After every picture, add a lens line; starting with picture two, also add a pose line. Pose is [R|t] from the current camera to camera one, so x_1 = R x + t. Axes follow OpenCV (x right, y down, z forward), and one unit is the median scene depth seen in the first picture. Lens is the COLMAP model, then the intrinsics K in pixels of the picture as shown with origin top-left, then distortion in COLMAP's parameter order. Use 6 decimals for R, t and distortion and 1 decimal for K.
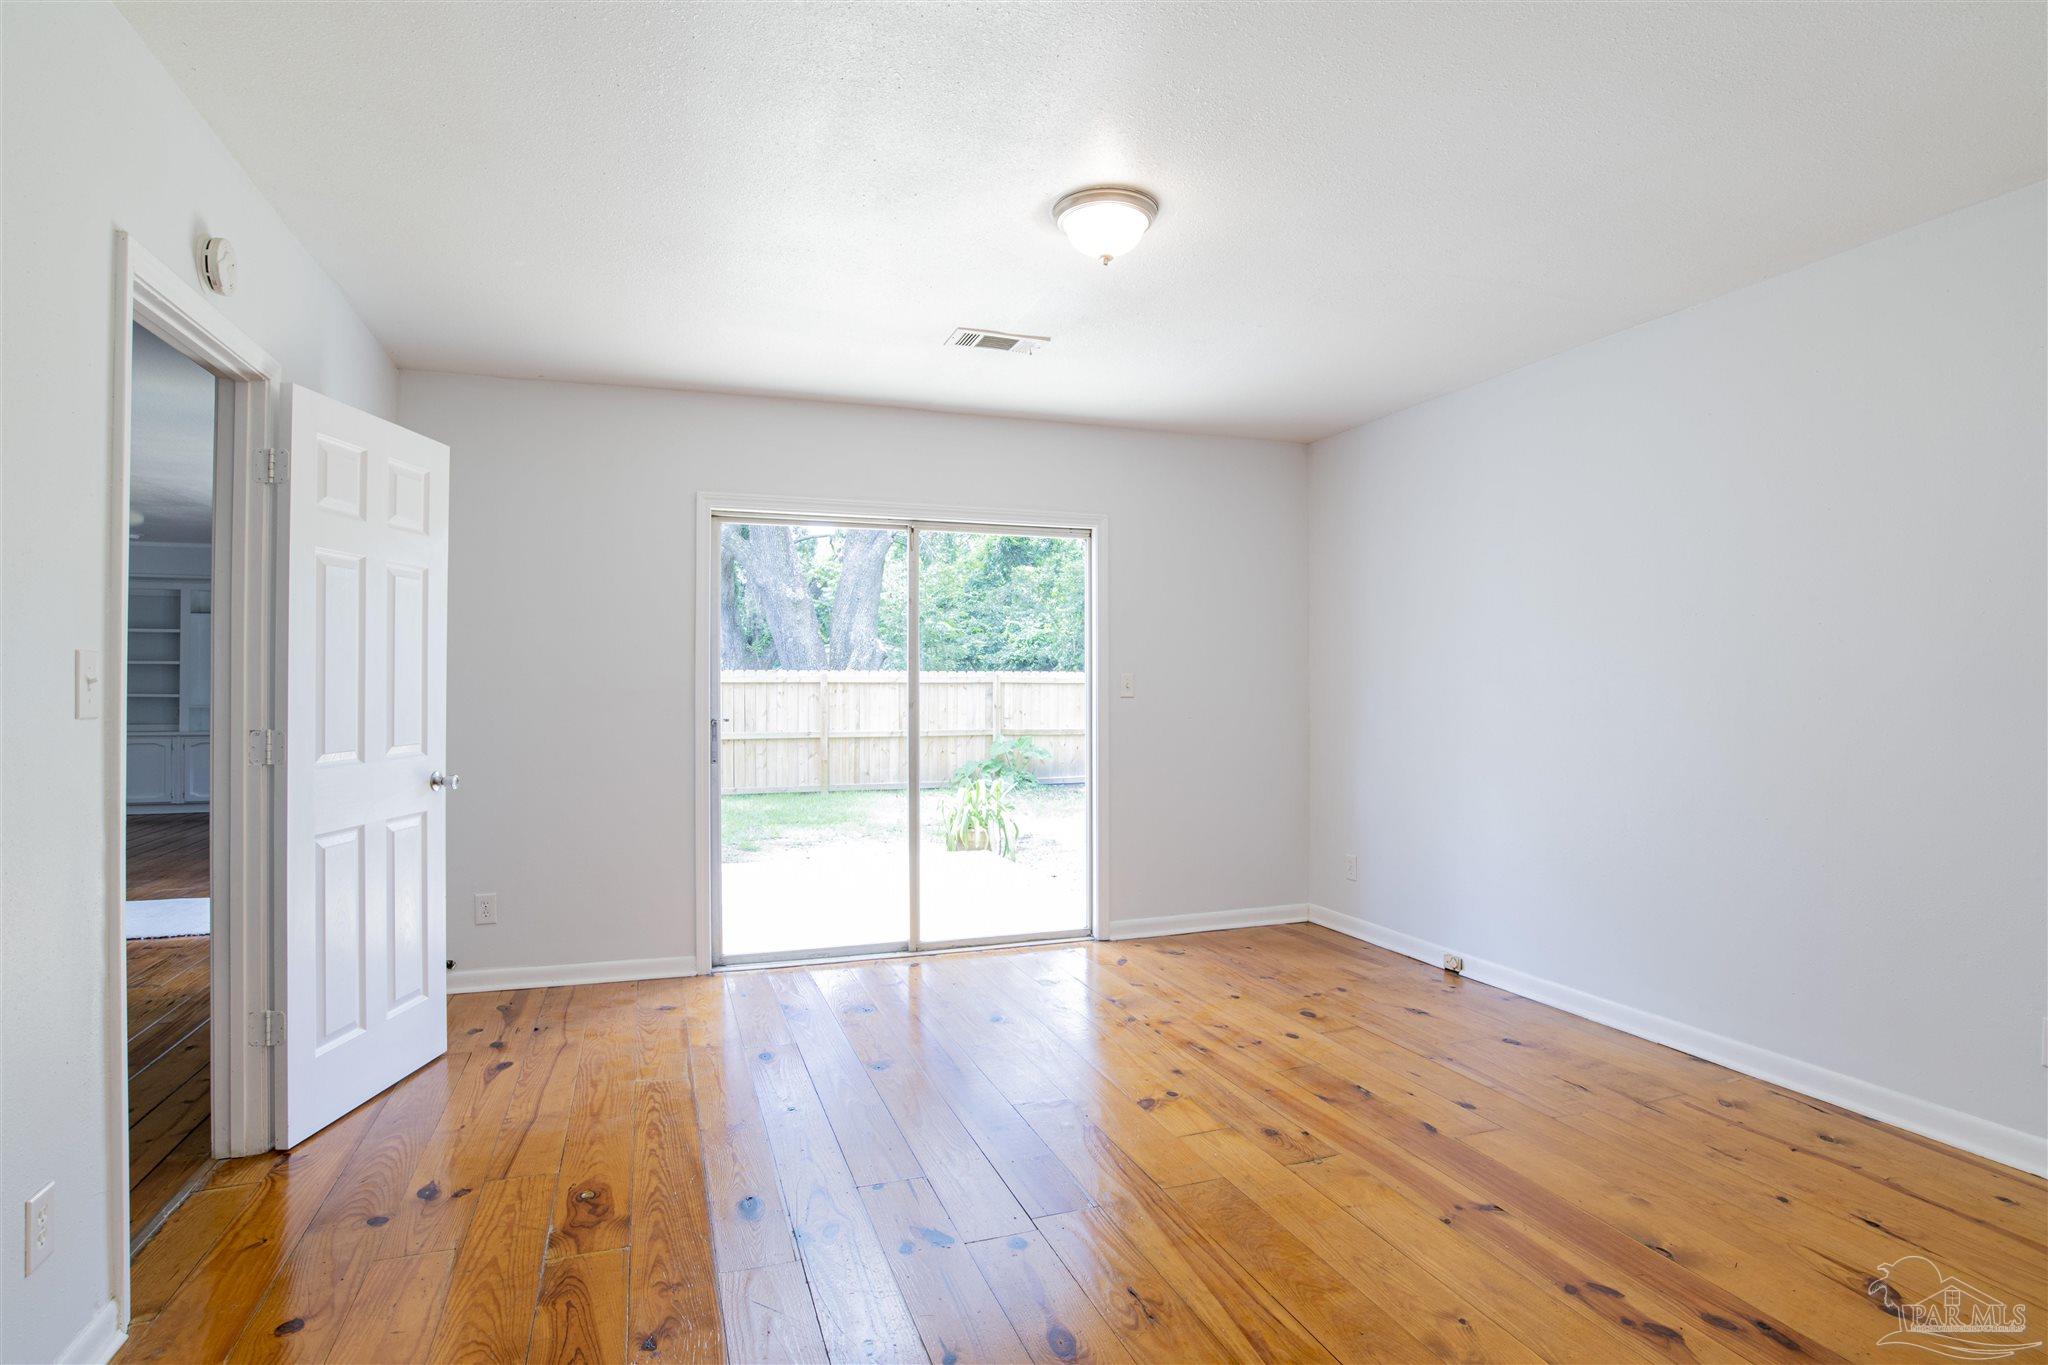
lens RADIAL K [[1076.1, 0, 1021.0], [0, 1076.1, 682.0], [0, 0, 1]] dist [-0.059684, 0.022455]
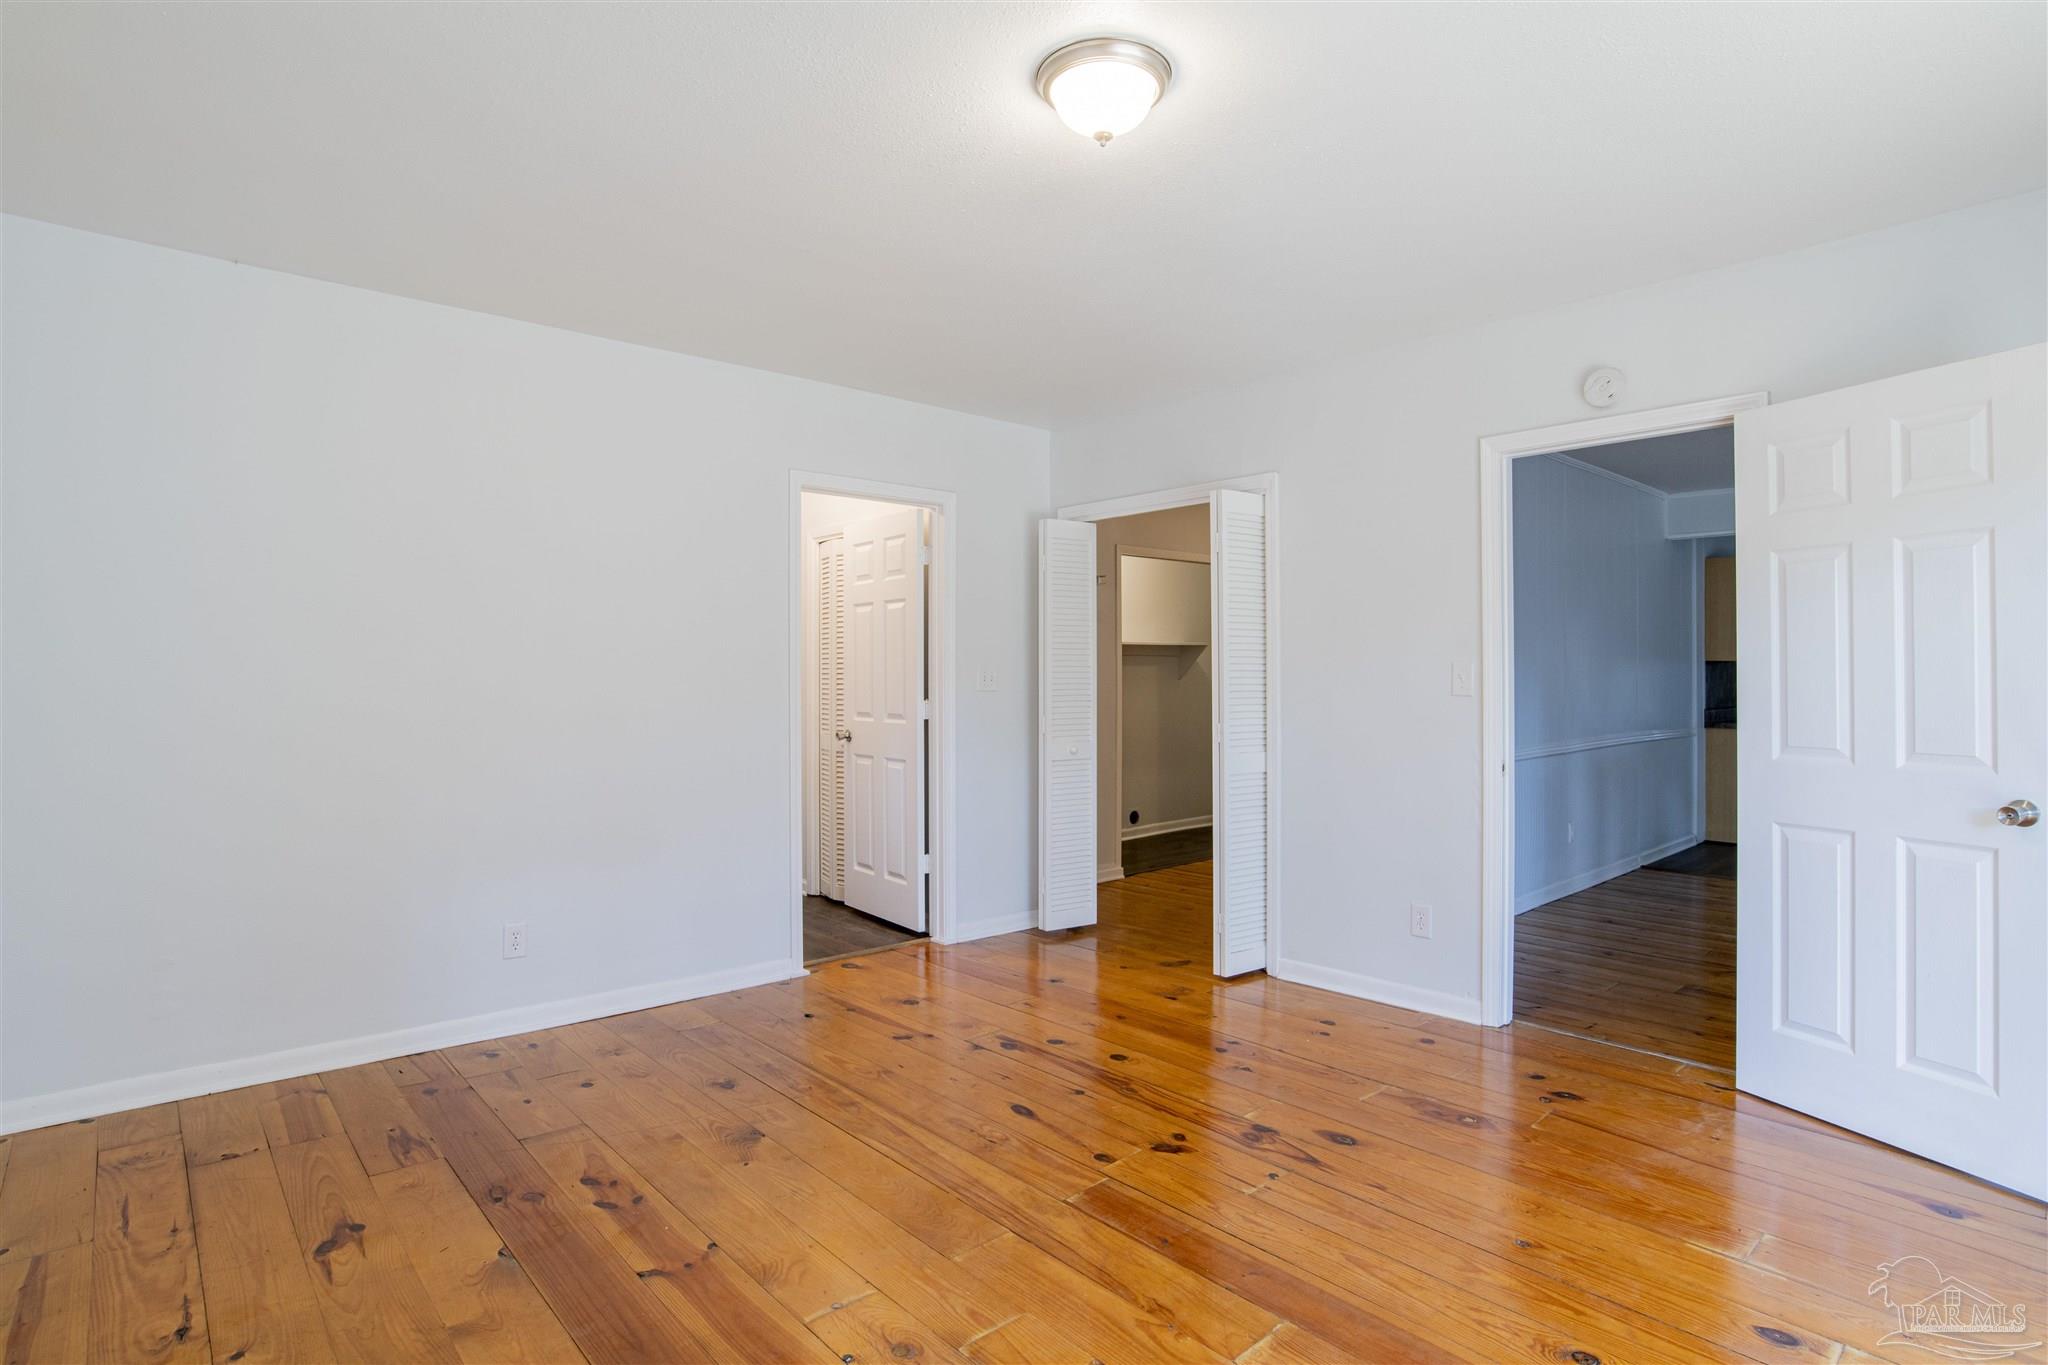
lens RADIAL K [[1076.1, 0, 1020.6], [0, 1076.1, 682.7], [0, 0, 1]] dist [-0.059684, 0.022455]
pose [[-0.929838, -0.002875, -0.367957, 0.524570], [0.001122, 0.999943, -0.010650, 0.015898], [0.367966, -0.010316, -0.929782, 2.099686]]
